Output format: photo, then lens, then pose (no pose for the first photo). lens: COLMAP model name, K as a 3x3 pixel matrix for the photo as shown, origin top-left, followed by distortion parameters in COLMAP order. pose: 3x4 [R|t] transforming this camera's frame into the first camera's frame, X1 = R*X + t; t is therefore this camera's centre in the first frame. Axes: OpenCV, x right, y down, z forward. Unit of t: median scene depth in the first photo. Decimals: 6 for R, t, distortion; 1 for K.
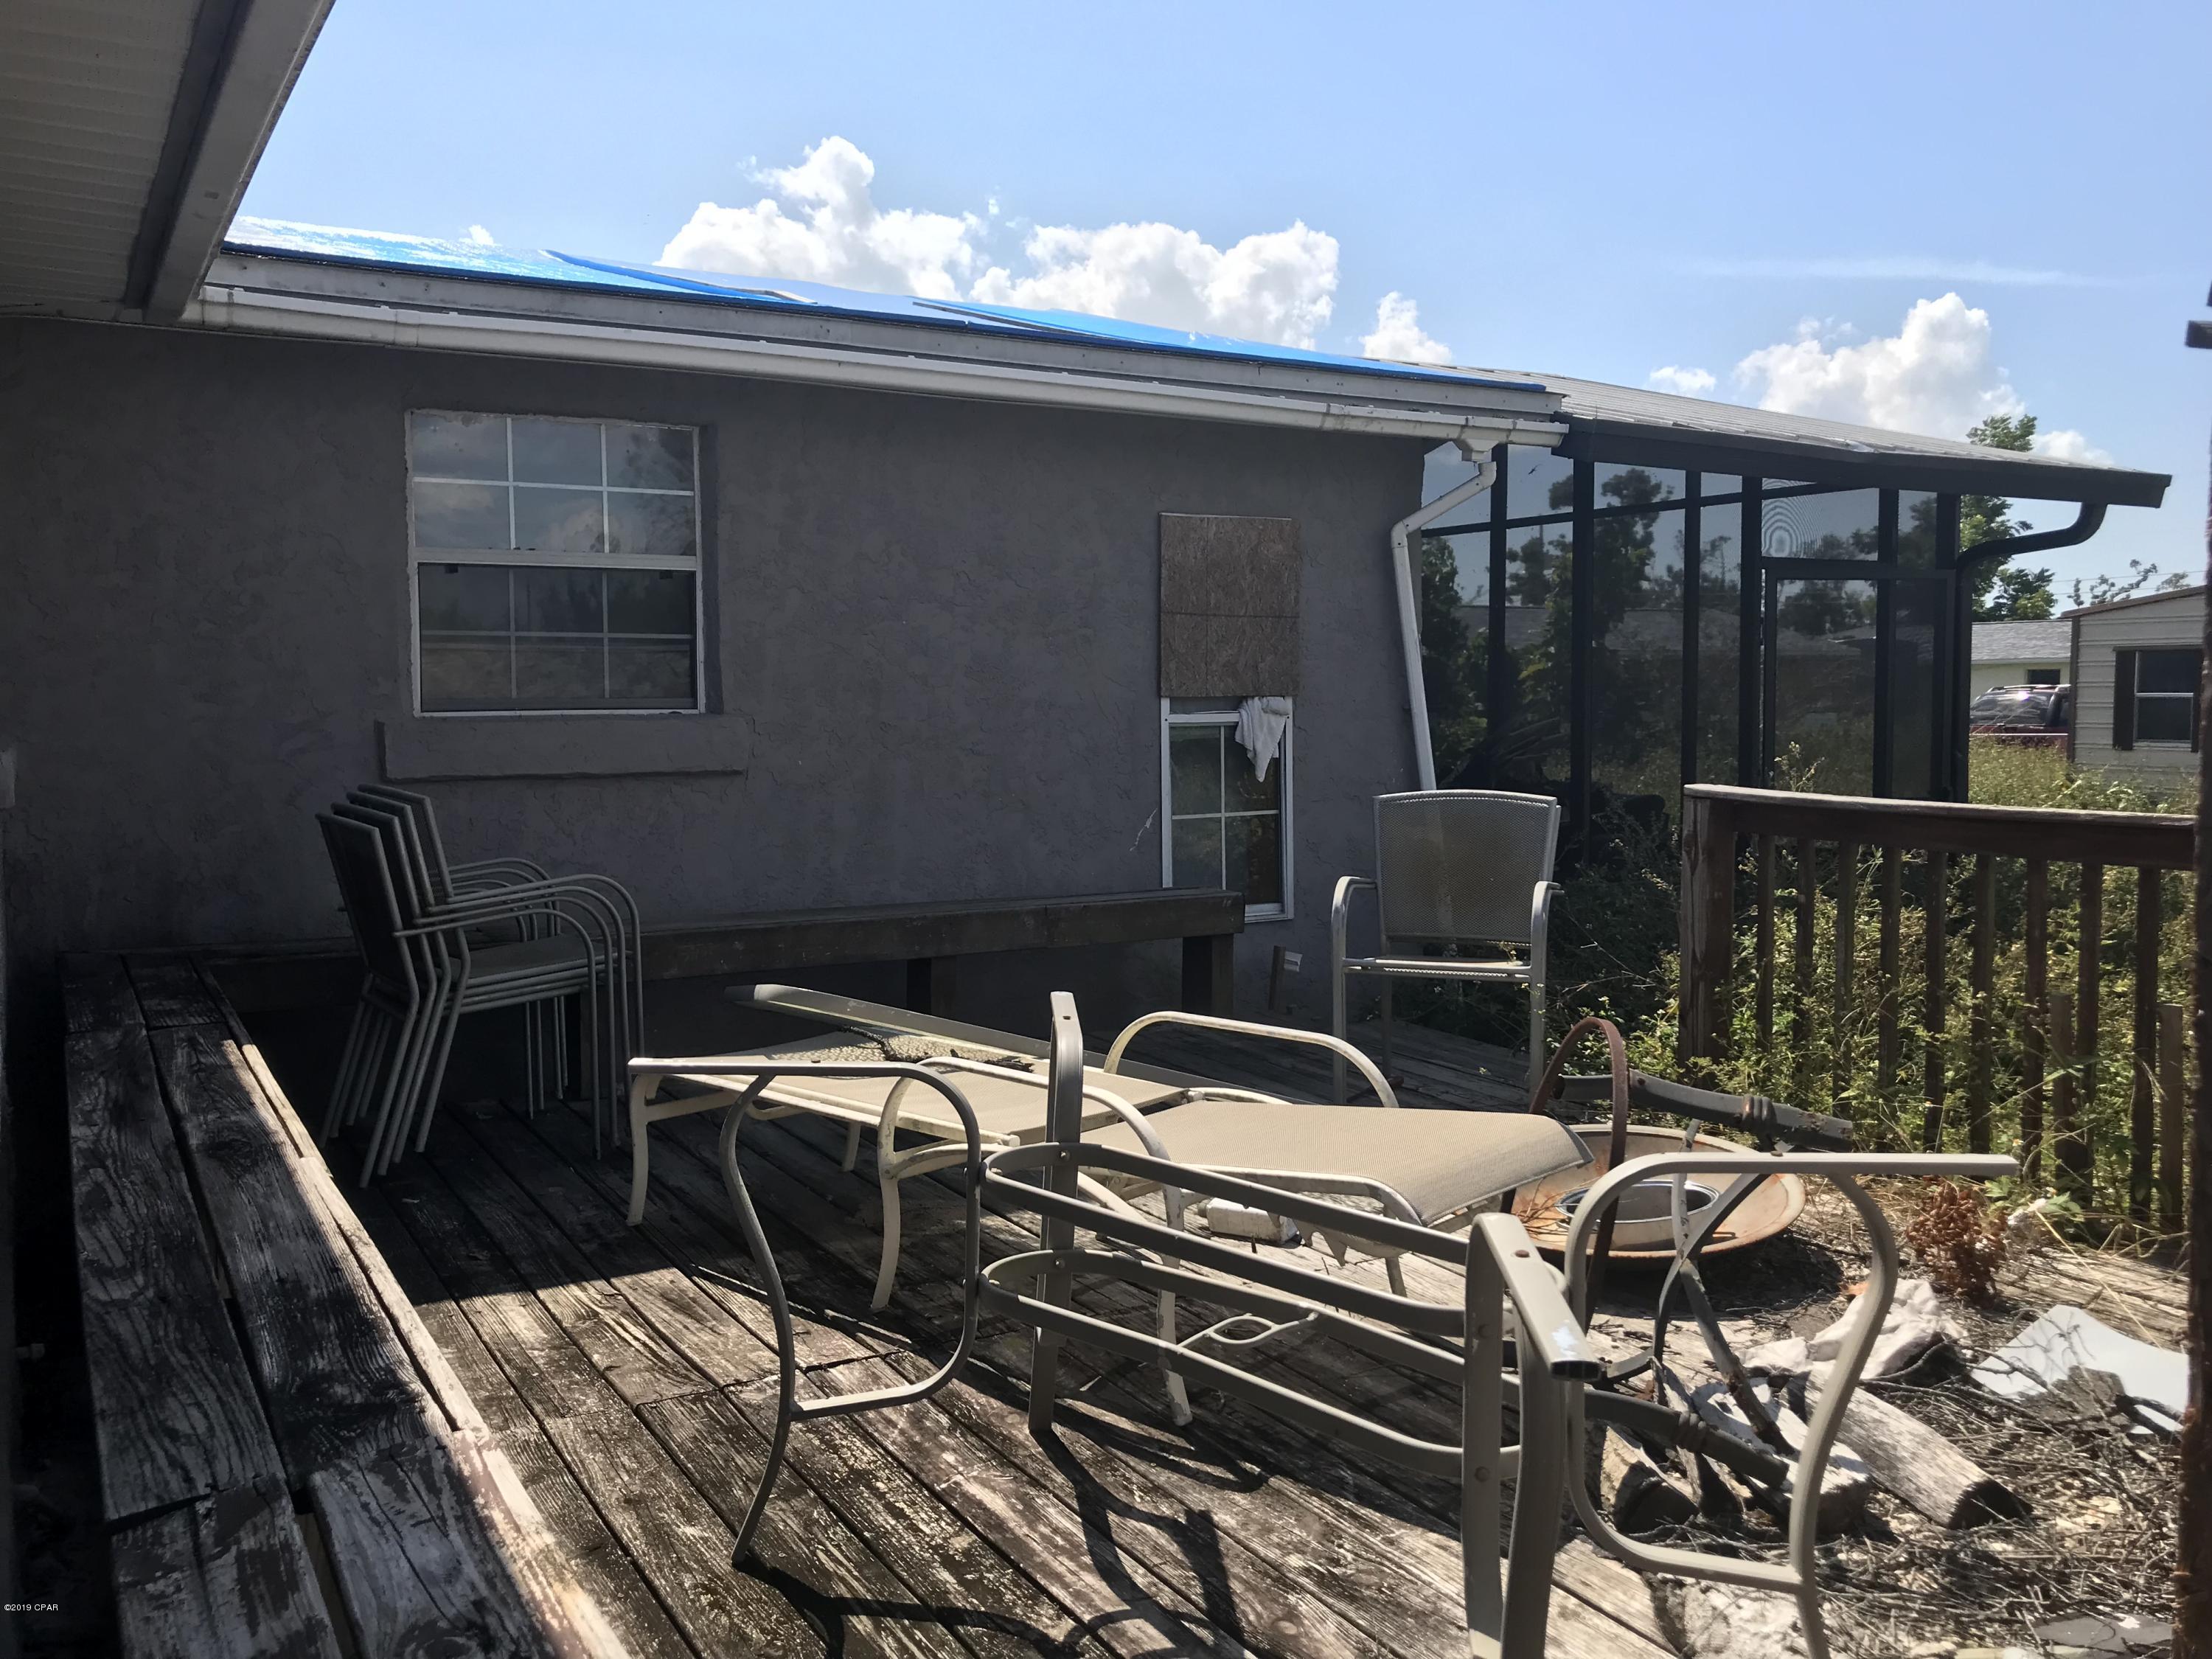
lens RADIAL K [[1799.2, 0, 1106.0], [0, 1799.2, 829.5], [0, 0, 1]] dist [0.007734, 0.002352]
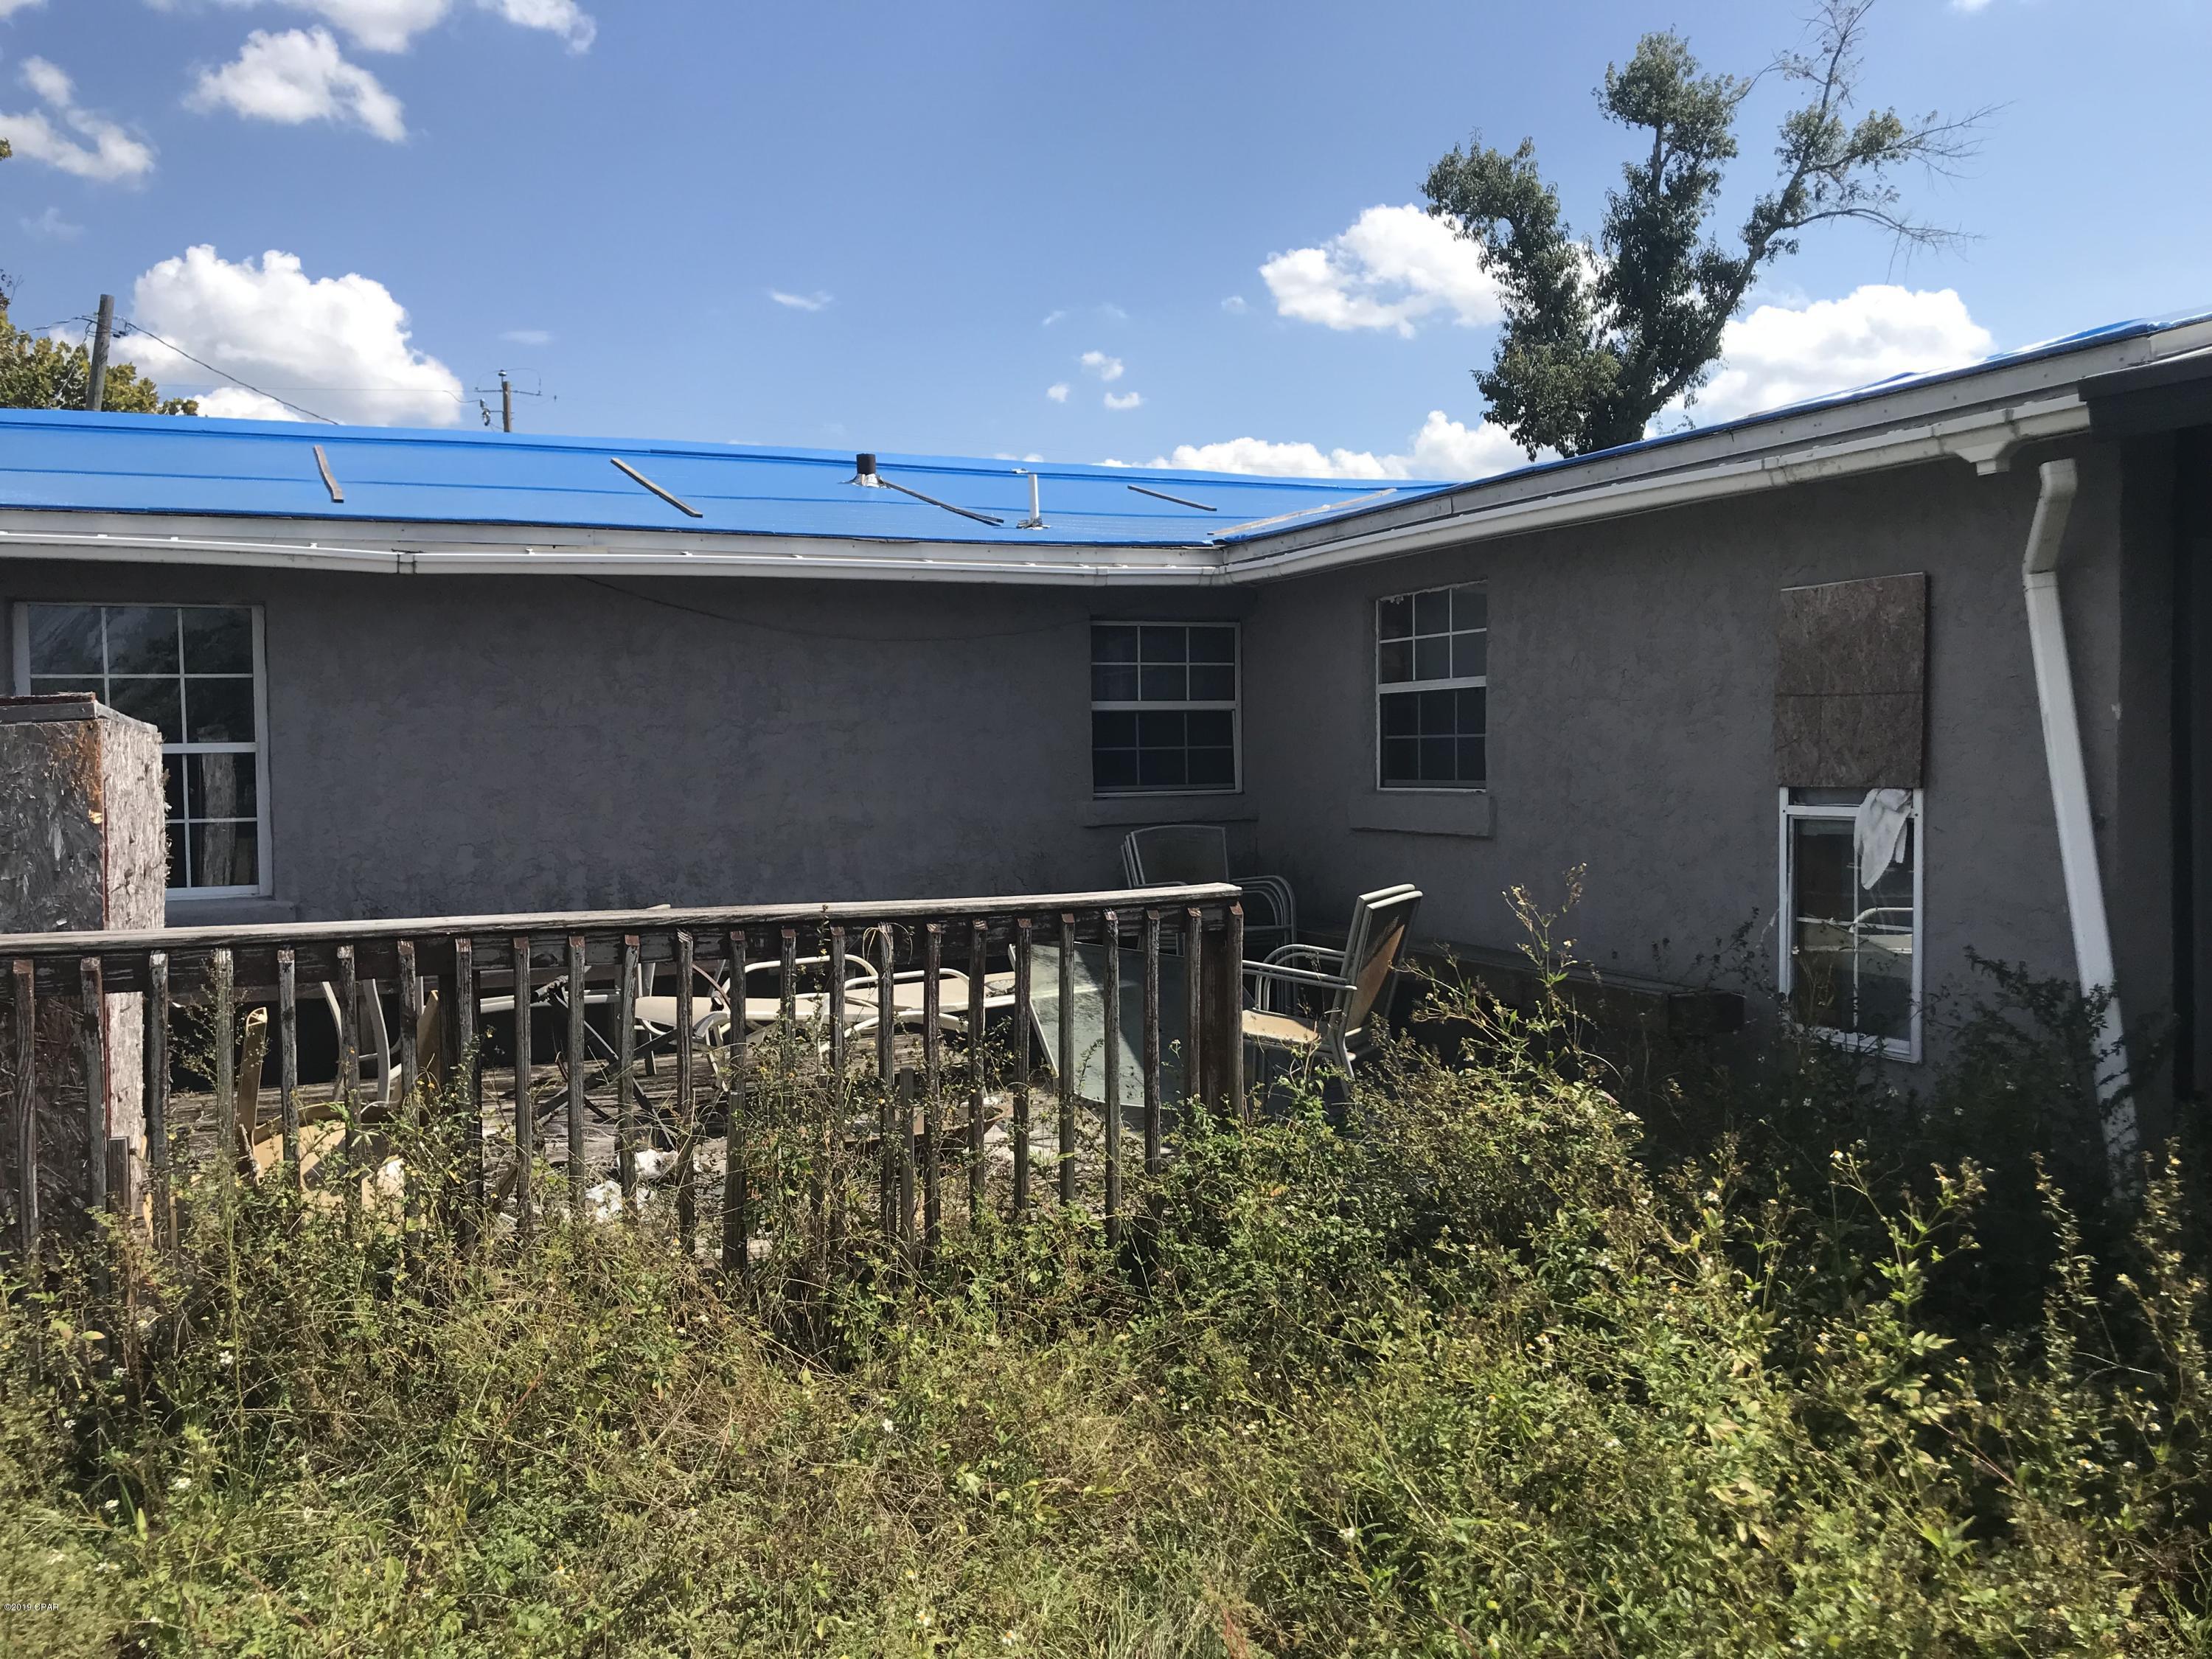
lens RADIAL K [[1827.5, 0, 1106.0], [0, 1827.5, 829.5], [0, 0, 1]] dist [-0.003676, -0.001489]
pose [[-0.107562, 0.043218, -0.993259, 1.004621], [-0.066605, 0.996497, 0.050572, -0.075809], [0.991965, 0.071595, -0.104307, 0.752883]]
